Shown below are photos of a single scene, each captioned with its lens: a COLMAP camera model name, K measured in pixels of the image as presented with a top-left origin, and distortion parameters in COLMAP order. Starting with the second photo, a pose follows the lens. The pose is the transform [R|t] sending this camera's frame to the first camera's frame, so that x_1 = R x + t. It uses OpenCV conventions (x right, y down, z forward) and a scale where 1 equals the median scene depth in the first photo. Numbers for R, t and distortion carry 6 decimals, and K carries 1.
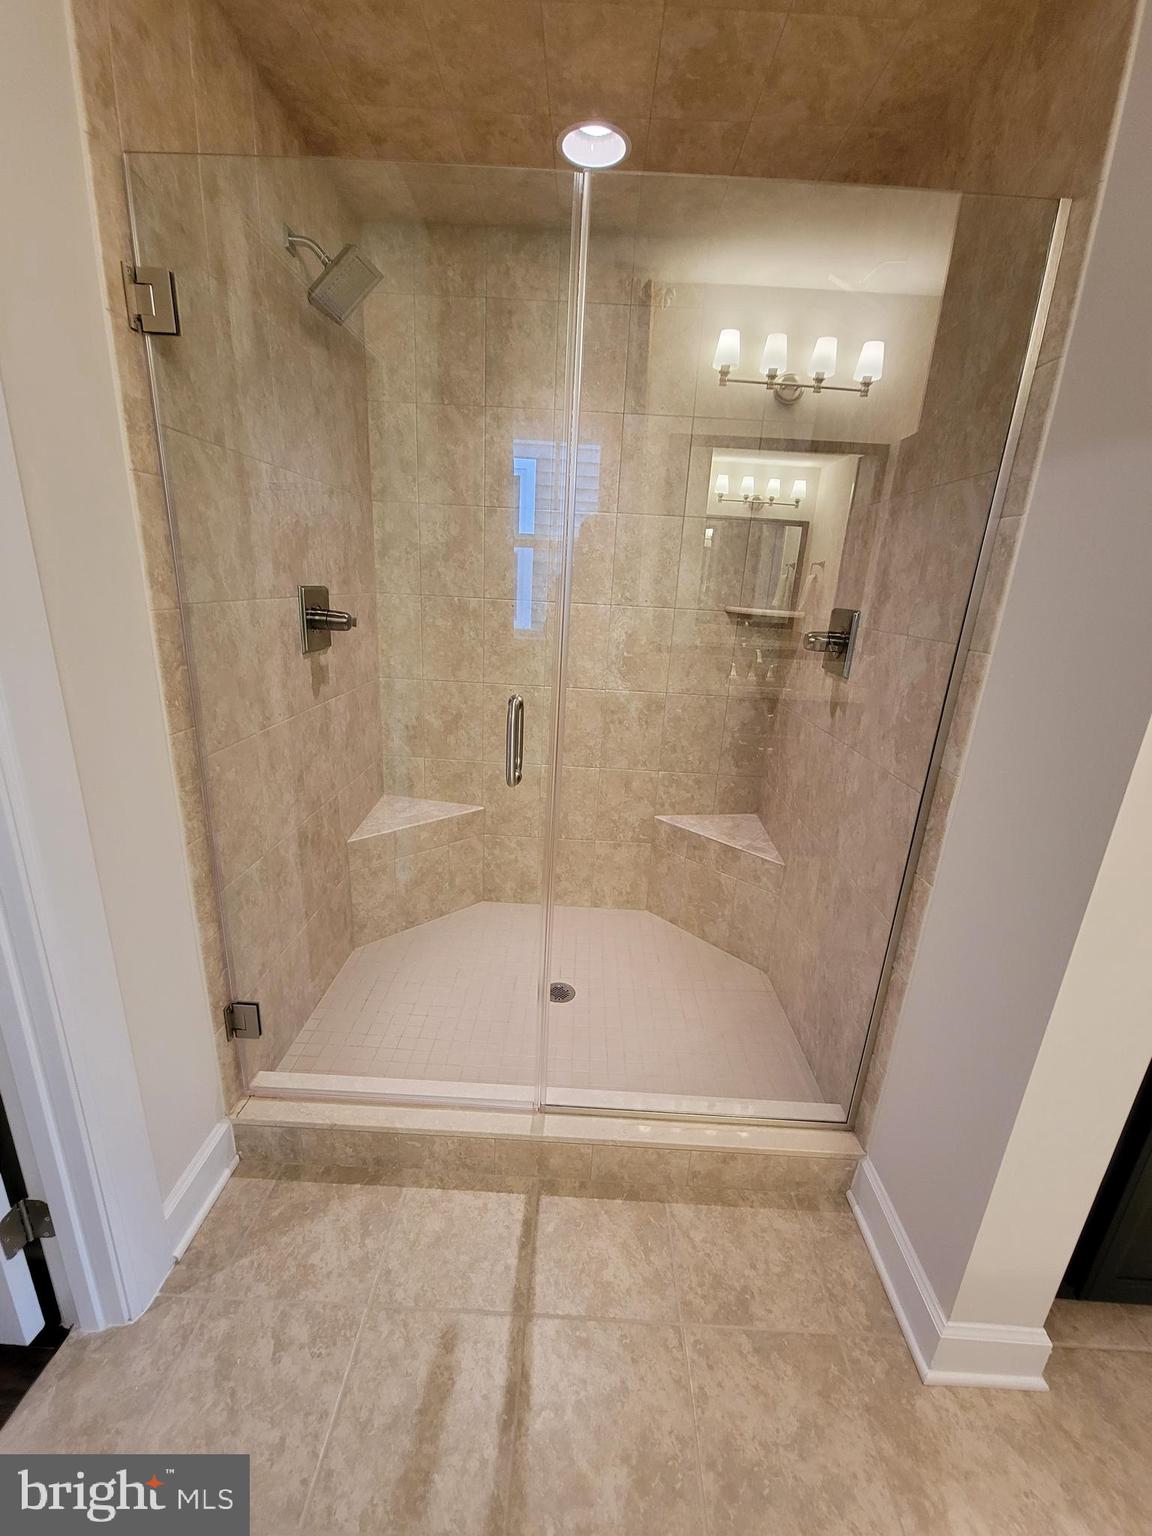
lens RADIAL K [[628.3, 0, 576.1], [0, 628.3, 778.9], [0, 0, 1]] dist [-0.001413, 0.000040]
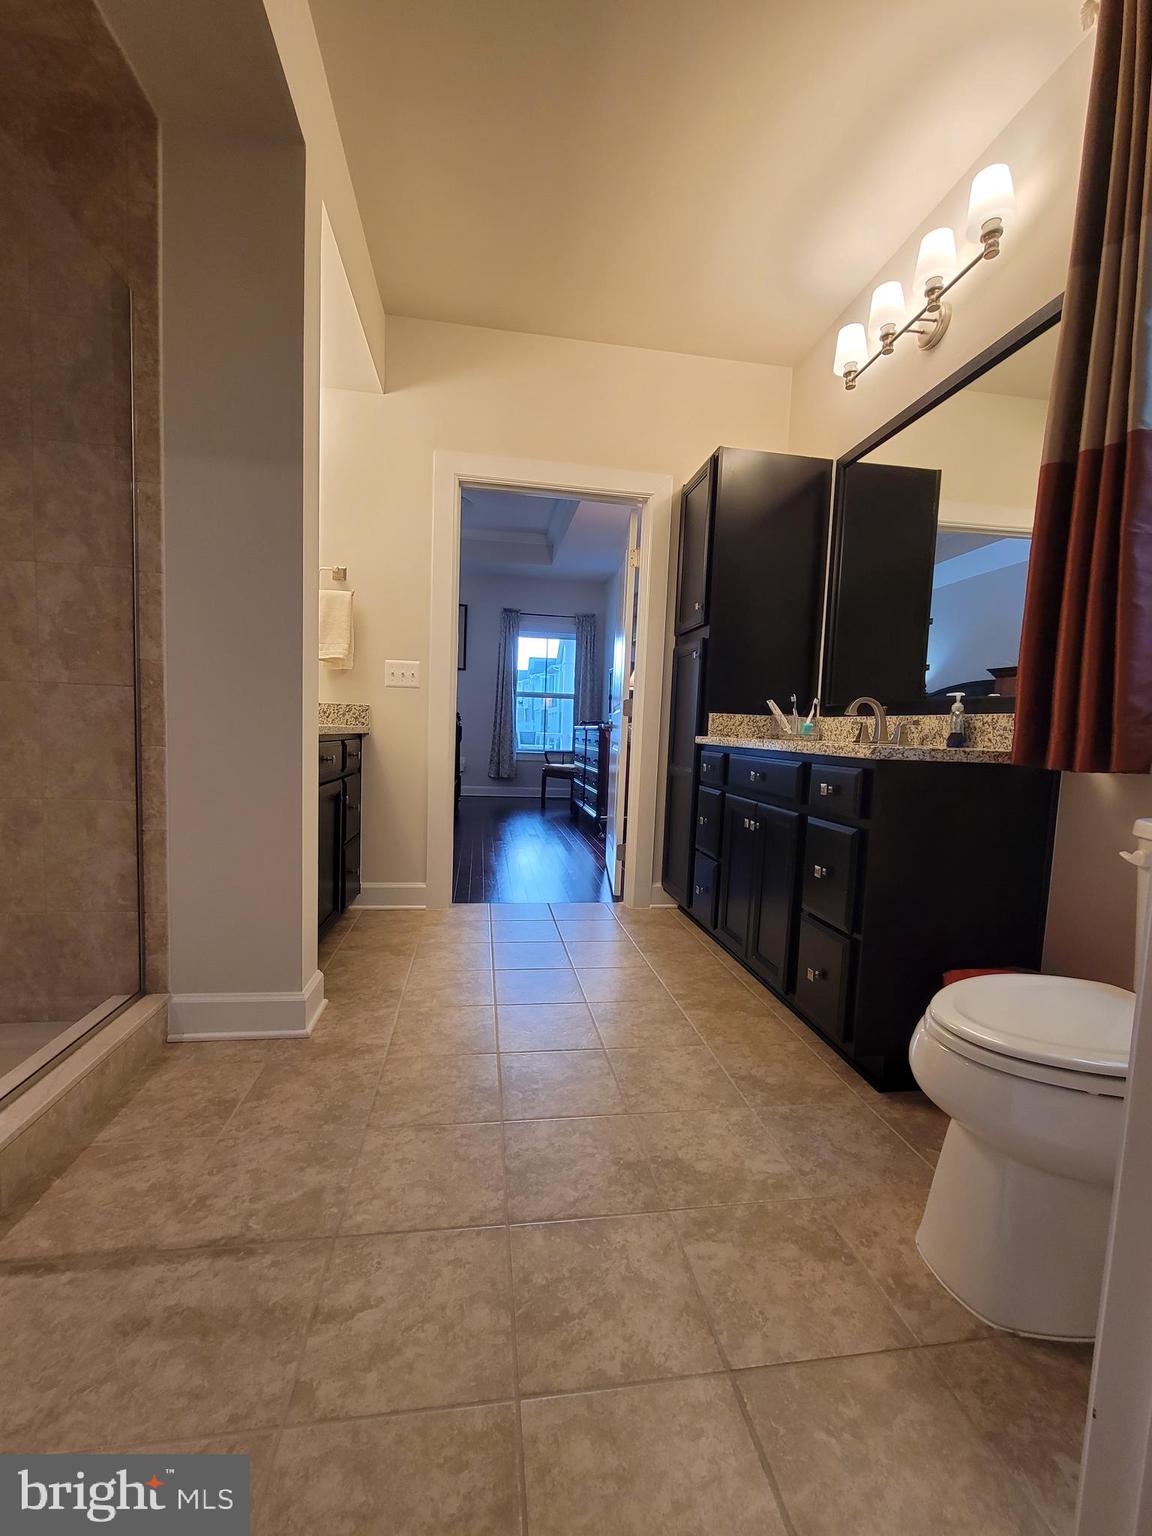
lens RADIAL K [[628.3, 0, 577.8], [0, 628.3, 768.0], [0, 0, 1]] dist [-0.001413, 0.000040]
pose [[-0.165570, -0.127021, 0.977984, -0.927247], [0.250779, 0.953650, 0.166317, 0.217508], [-0.953780, 0.272795, -0.126042, 0.349884]]
